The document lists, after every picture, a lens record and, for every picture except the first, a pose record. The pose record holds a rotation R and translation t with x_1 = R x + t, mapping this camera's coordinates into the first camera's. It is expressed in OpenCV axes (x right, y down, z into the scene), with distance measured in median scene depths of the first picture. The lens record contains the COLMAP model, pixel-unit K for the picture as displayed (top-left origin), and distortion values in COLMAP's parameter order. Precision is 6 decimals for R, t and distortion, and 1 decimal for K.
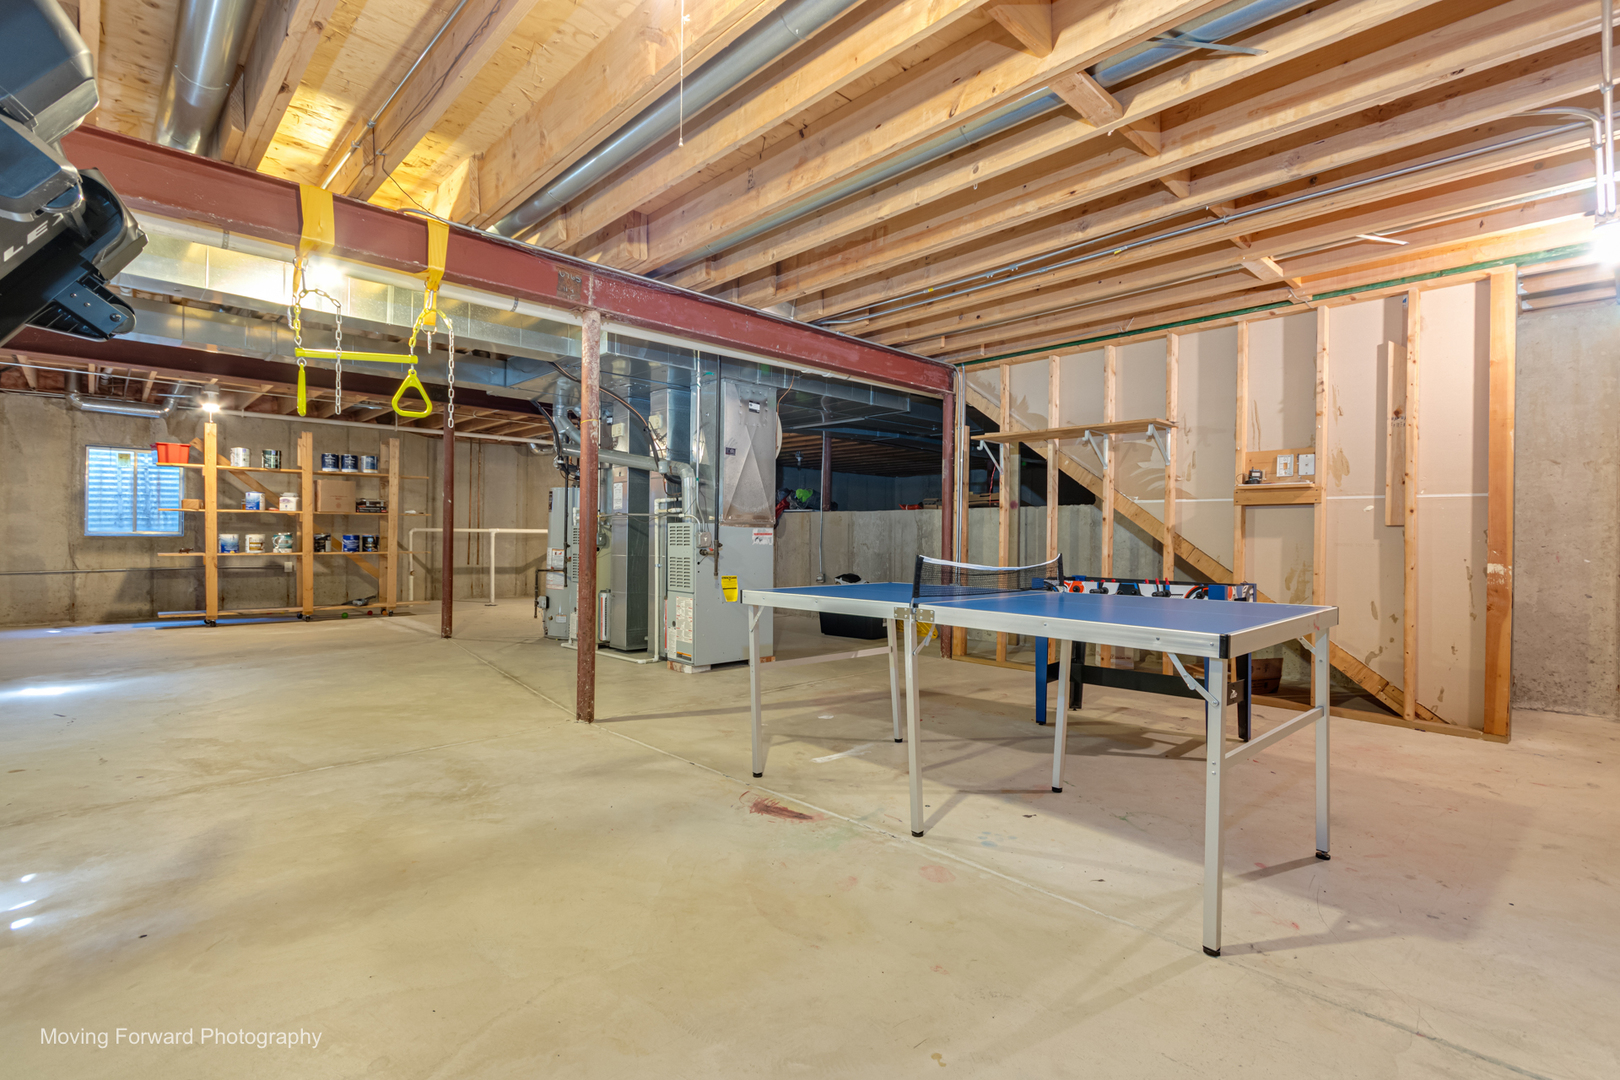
lens RADIAL K [[760.9, 0, 800.5], [0, 760.9, 537.6], [0, 0, 1]] dist [0.003025, 0.001510]
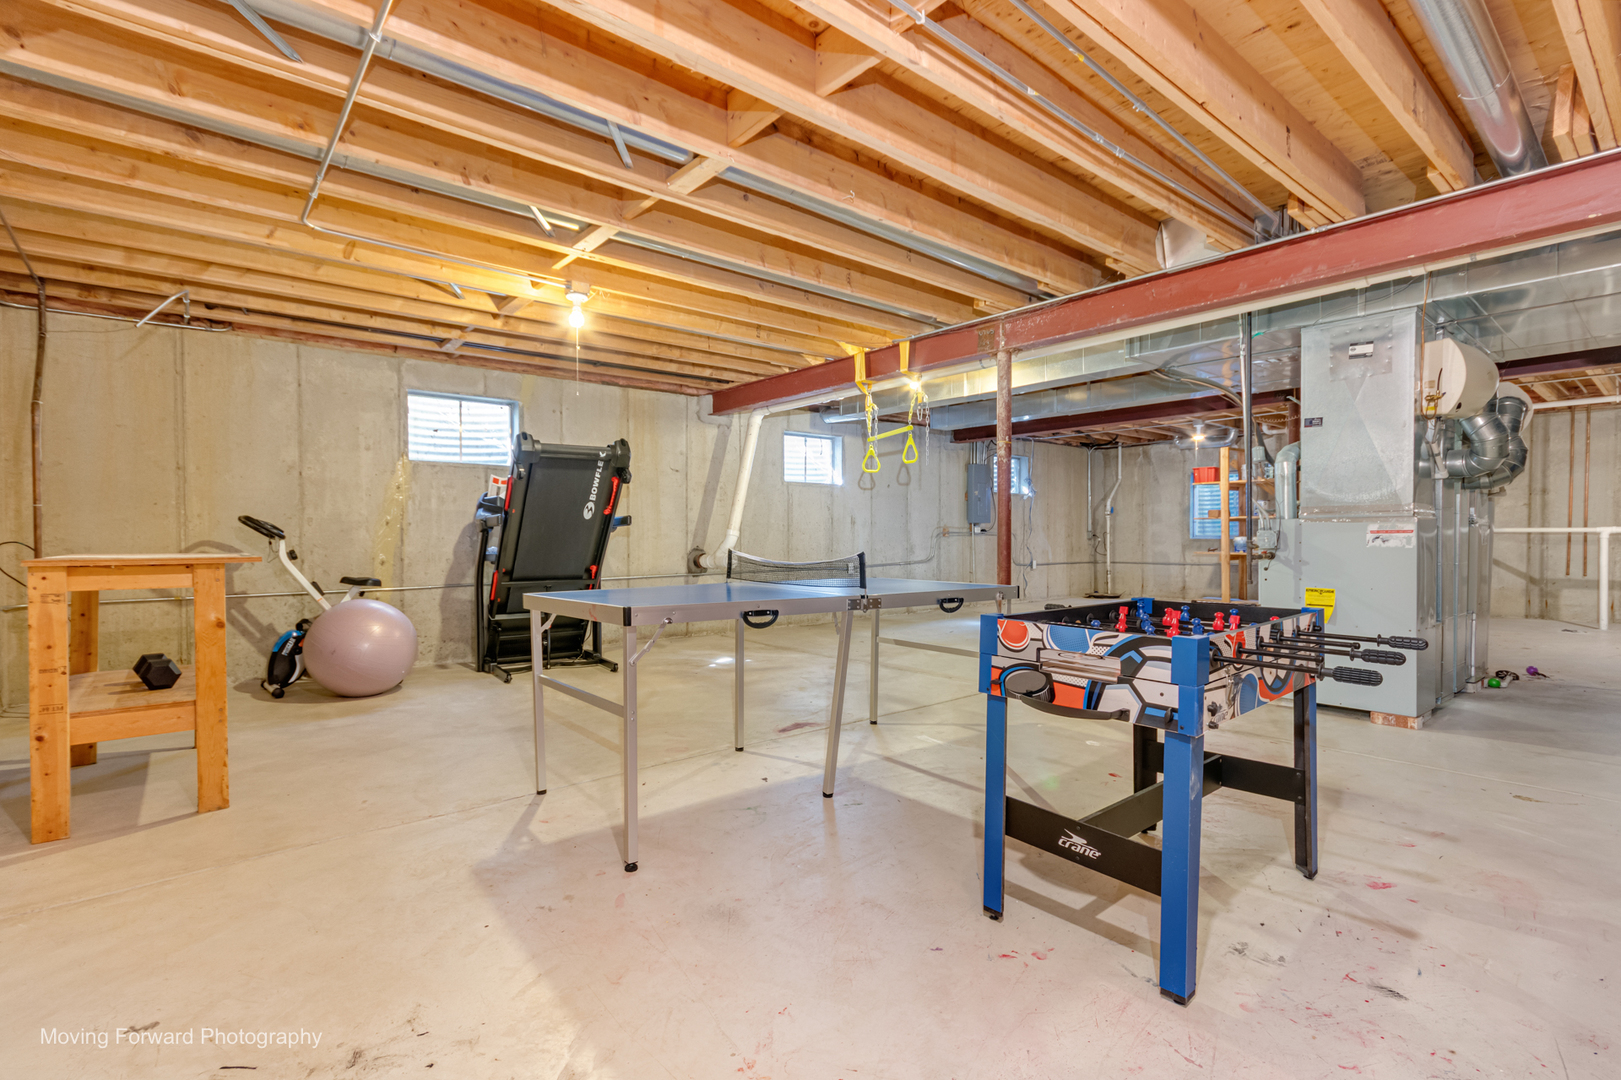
lens RADIAL K [[761.4, 0, 802.9], [0, 761.4, 545.6], [0, 0, 1]] dist [0.003025, 0.001510]
pose [[-0.076138, 0.005406, -0.997083, 1.020203], [-0.000037, 0.999985, 0.005425, 0.006000], [0.997097, 0.000450, -0.076137, 0.813021]]
